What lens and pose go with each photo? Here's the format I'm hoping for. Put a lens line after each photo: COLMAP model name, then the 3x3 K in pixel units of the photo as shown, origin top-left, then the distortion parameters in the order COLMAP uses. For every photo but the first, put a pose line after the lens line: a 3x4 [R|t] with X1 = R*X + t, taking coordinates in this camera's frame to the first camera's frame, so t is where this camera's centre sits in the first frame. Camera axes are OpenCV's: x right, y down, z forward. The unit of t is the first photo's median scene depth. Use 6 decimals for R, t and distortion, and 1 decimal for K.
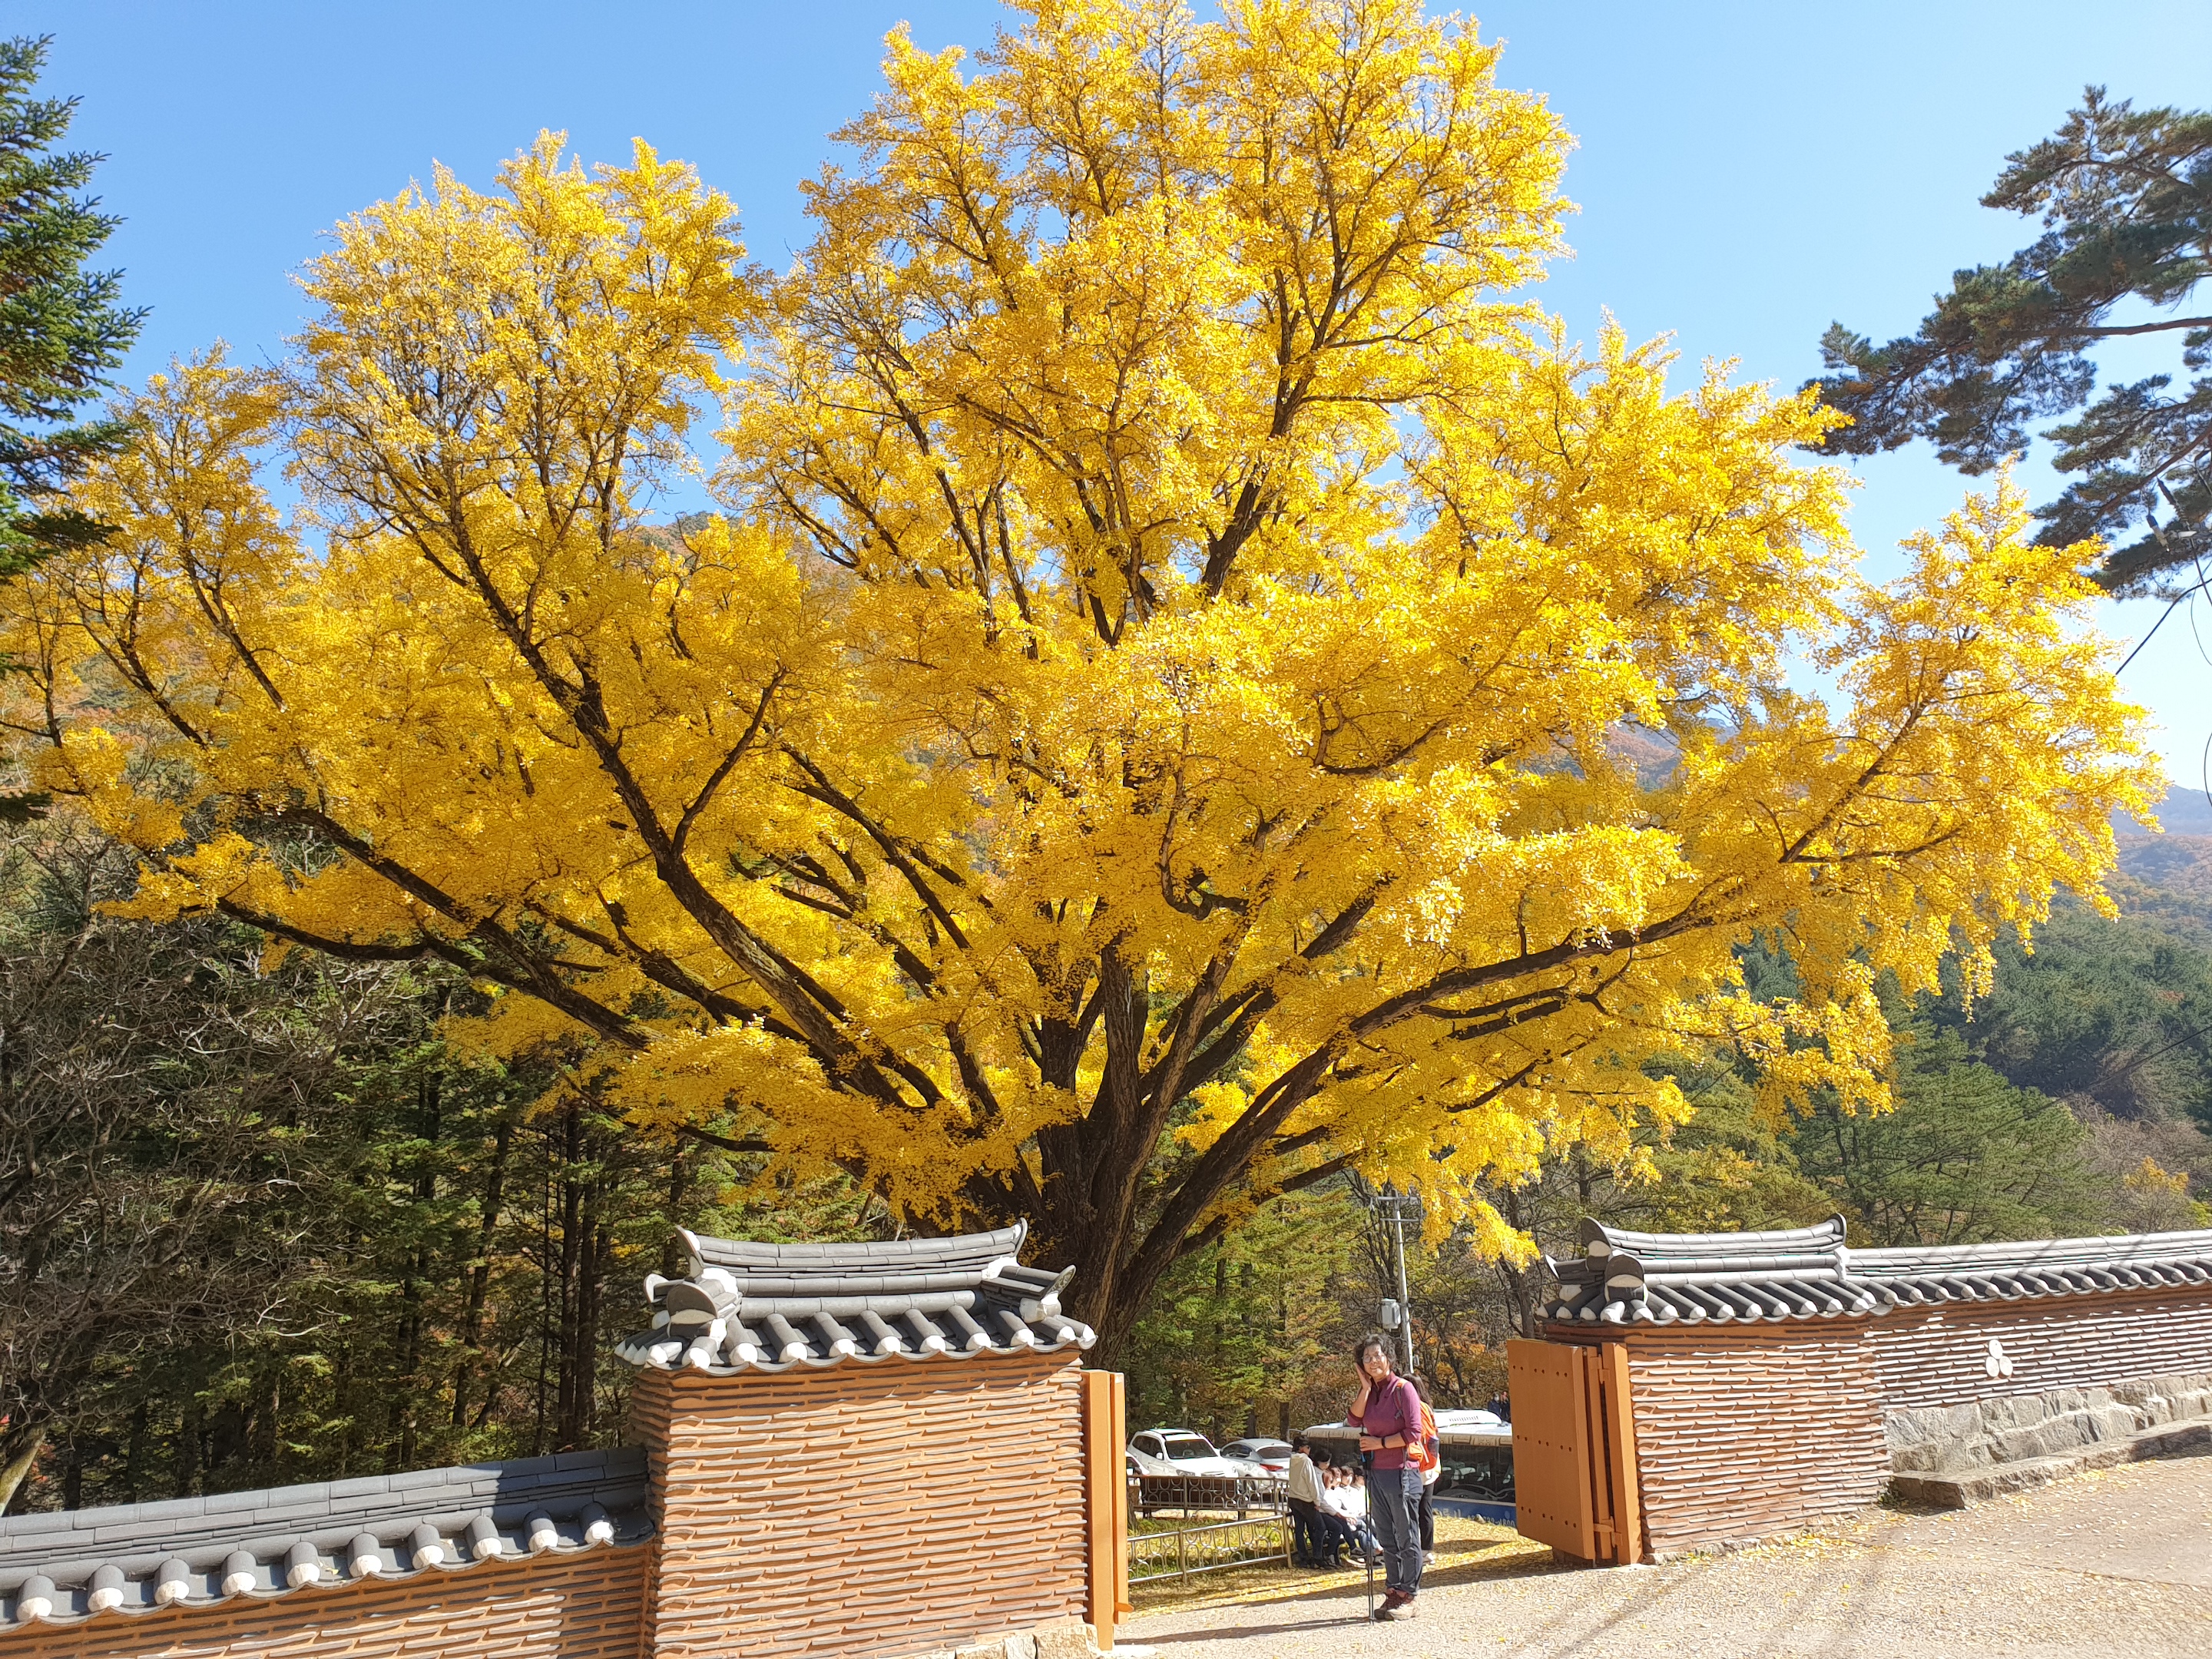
lens RADIAL K [[1695.0, 0, 1141.8], [0, 1695.0, 819.8], [0, 0, 1]] dist [0.011040, -0.001481]
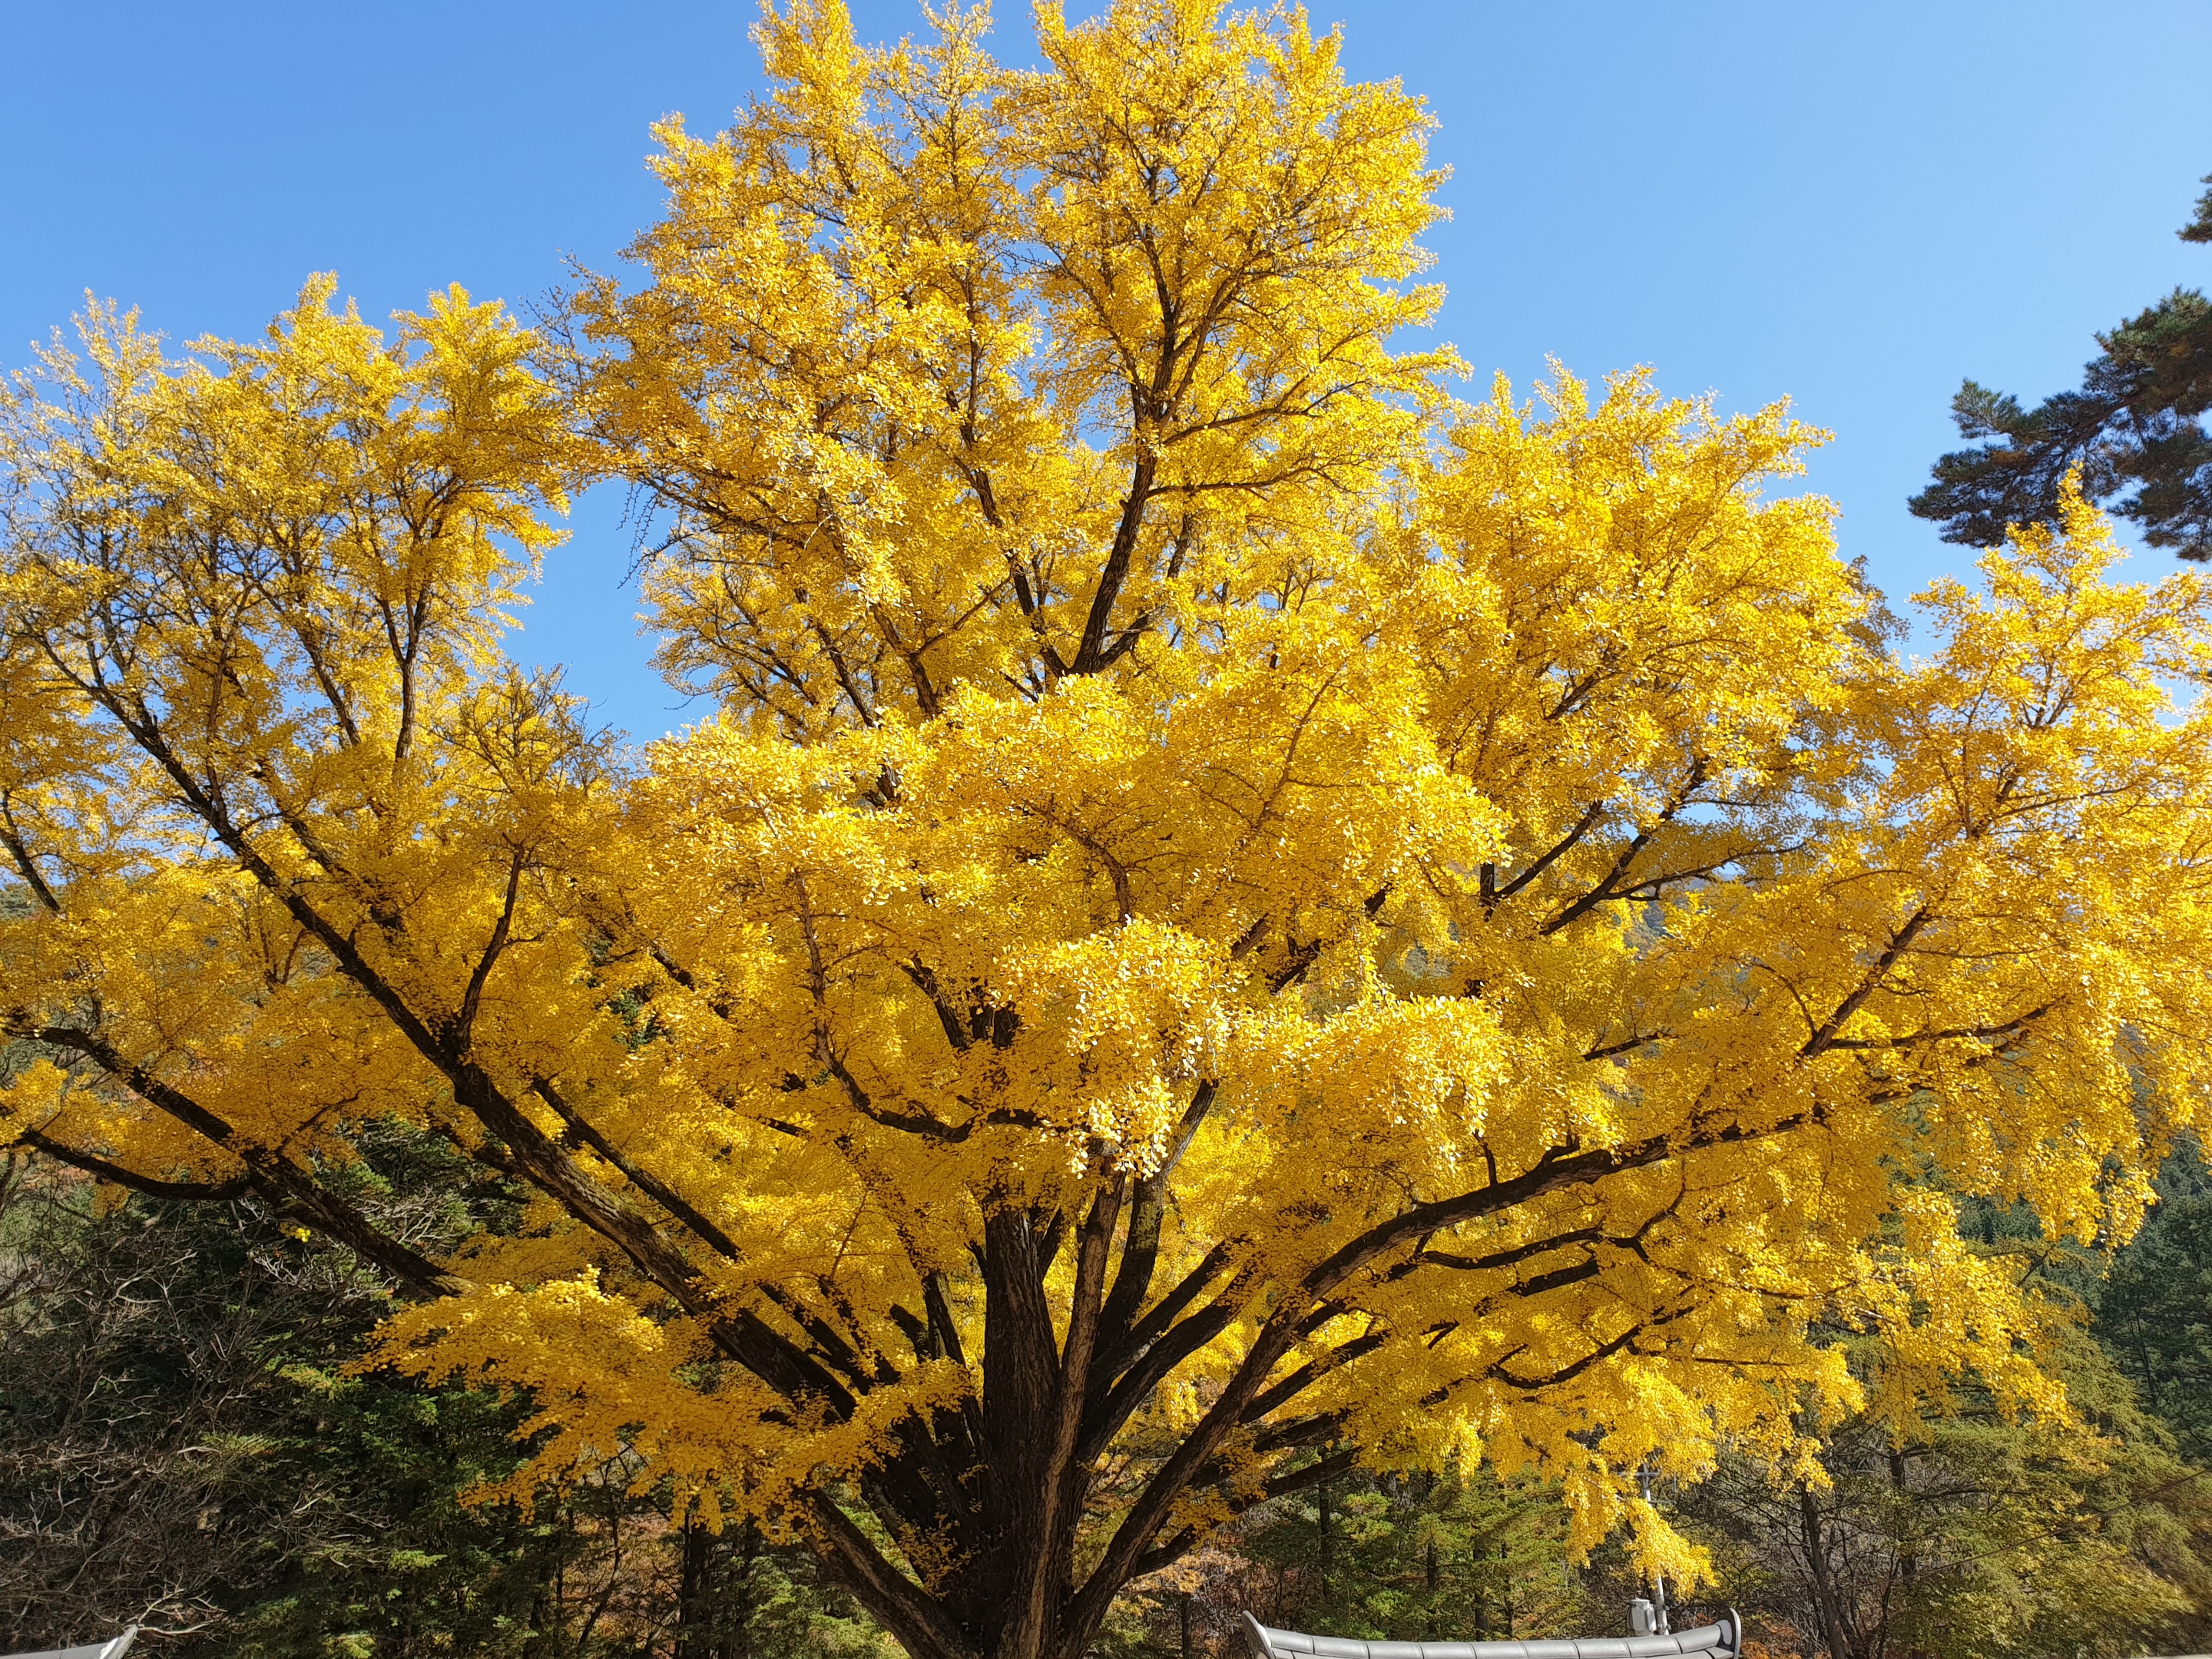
lens RADIAL K [[1695.0, 0, 1141.8], [0, 1695.0, 819.8], [0, 0, 1]] dist [0.011040, -0.001481]
pose [[0.979570, -0.049027, -0.195034, 0.192772], [0.022923, 0.990728, -0.133912, 0.014112], [0.199791, 0.126705, 0.971612, 0.184229]]
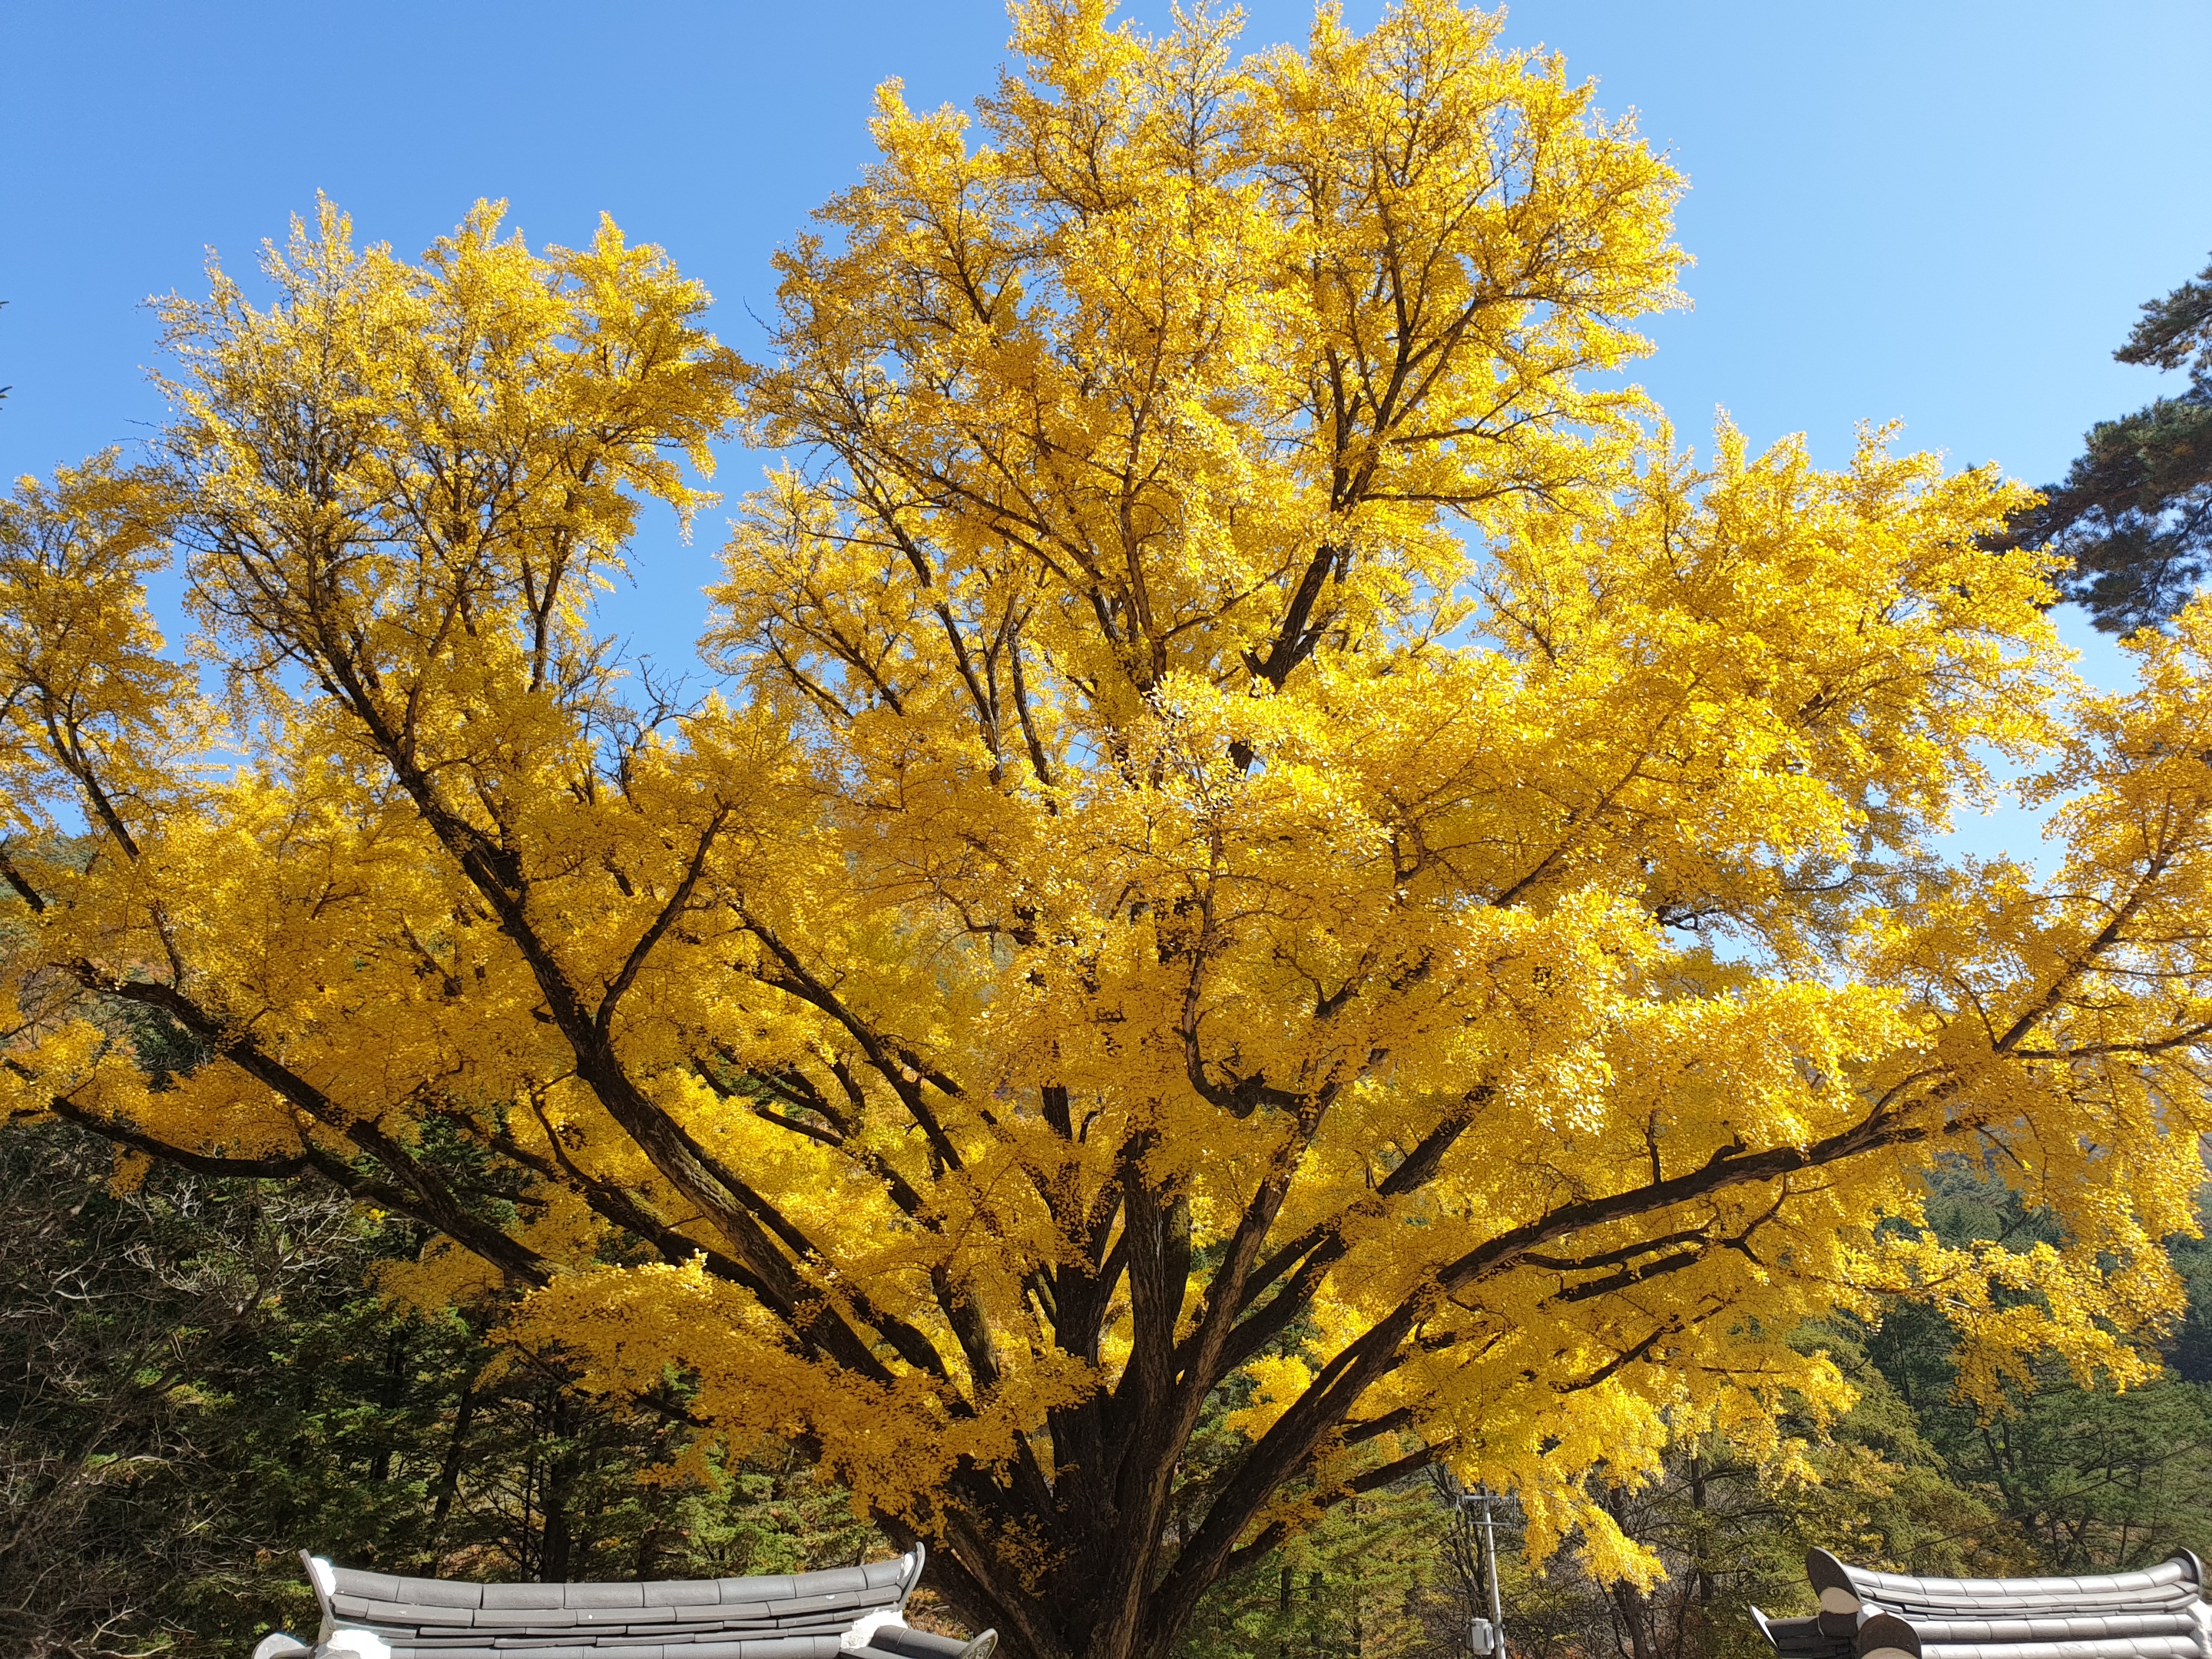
lens RADIAL K [[1695.0, 0, 1141.8], [0, 1695.0, 819.8], [0, 0, 1]] dist [0.011040, -0.001481]
pose [[0.999181, 0.001087, -0.040447, 0.015930], [-0.007361, 0.987841, -0.155293, 0.031985], [0.039787, 0.155464, 0.987040, 0.158075]]
